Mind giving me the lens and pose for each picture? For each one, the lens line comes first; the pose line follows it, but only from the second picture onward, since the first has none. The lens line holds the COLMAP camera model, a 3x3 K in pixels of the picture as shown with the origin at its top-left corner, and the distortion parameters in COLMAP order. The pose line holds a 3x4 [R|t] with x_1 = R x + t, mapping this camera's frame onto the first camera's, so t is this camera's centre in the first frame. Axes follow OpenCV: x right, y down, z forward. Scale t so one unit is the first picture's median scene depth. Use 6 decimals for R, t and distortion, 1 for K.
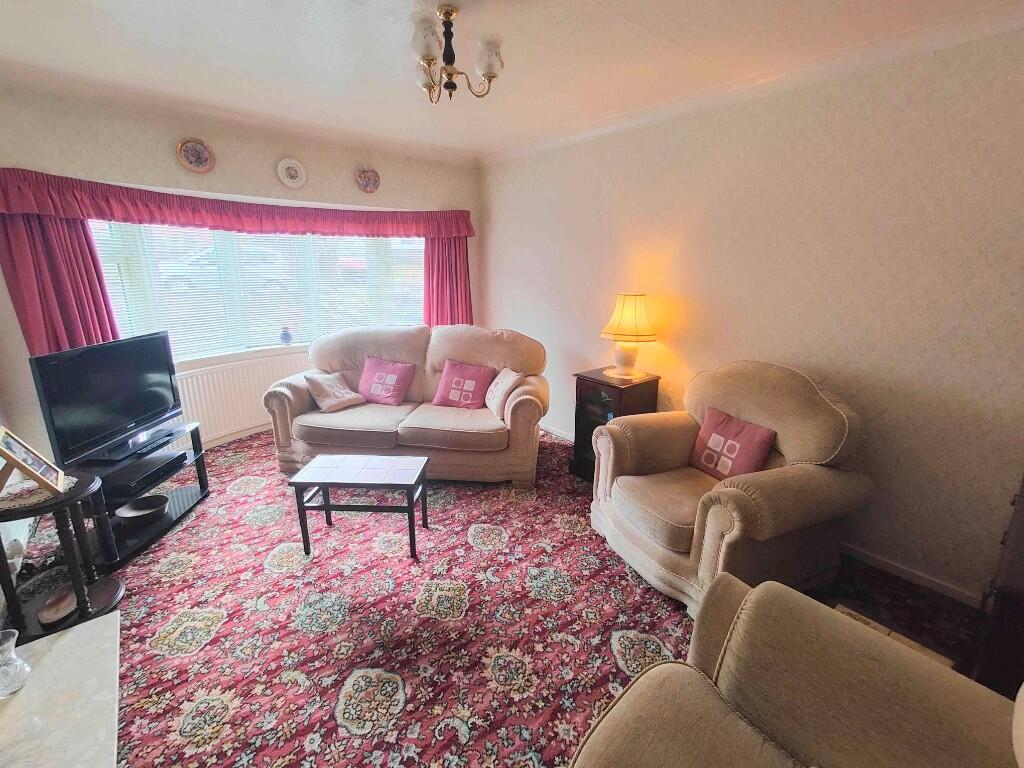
lens RADIAL K [[446.9, 0, 514.0], [0, 446.9, 382.9], [0, 0, 1]] dist [-0.001703, 0.002597]
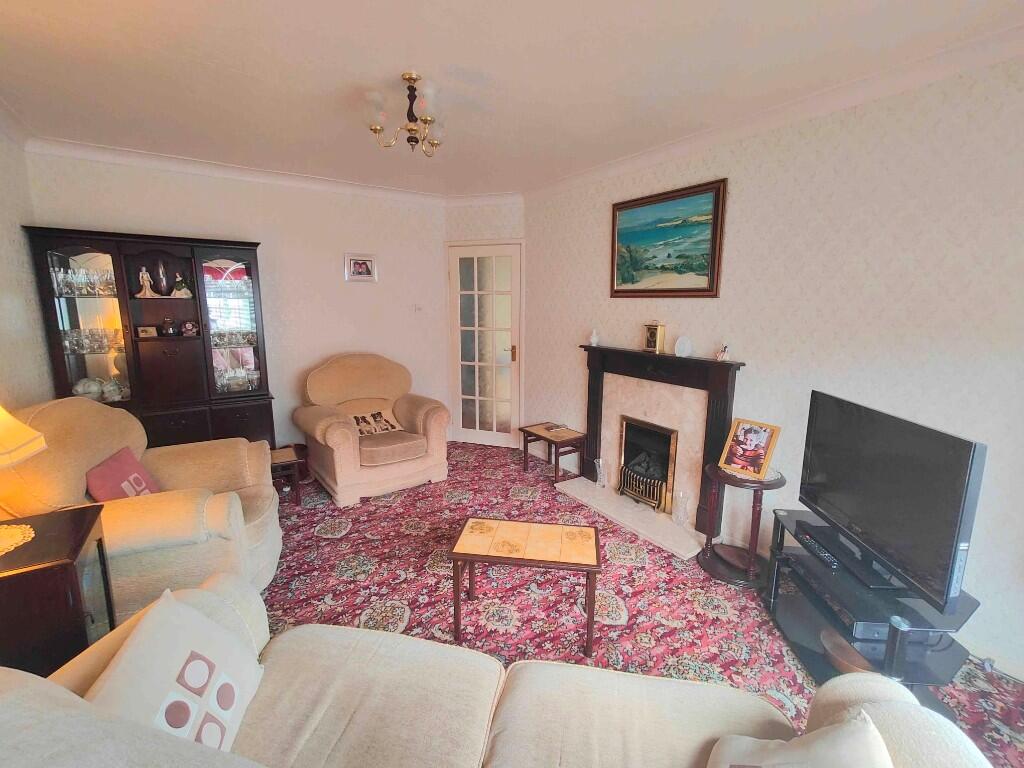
lens RADIAL K [[446.9, 0, 512.3], [0, 446.9, 383.5], [0, 0, 1]] dist [-0.001703, 0.002597]
pose [[-0.994266, -0.036229, 0.100612, -0.411563], [0.010961, 0.901377, 0.432896, -0.461840], [-0.106373, 0.431517, -0.895811, 1.740403]]
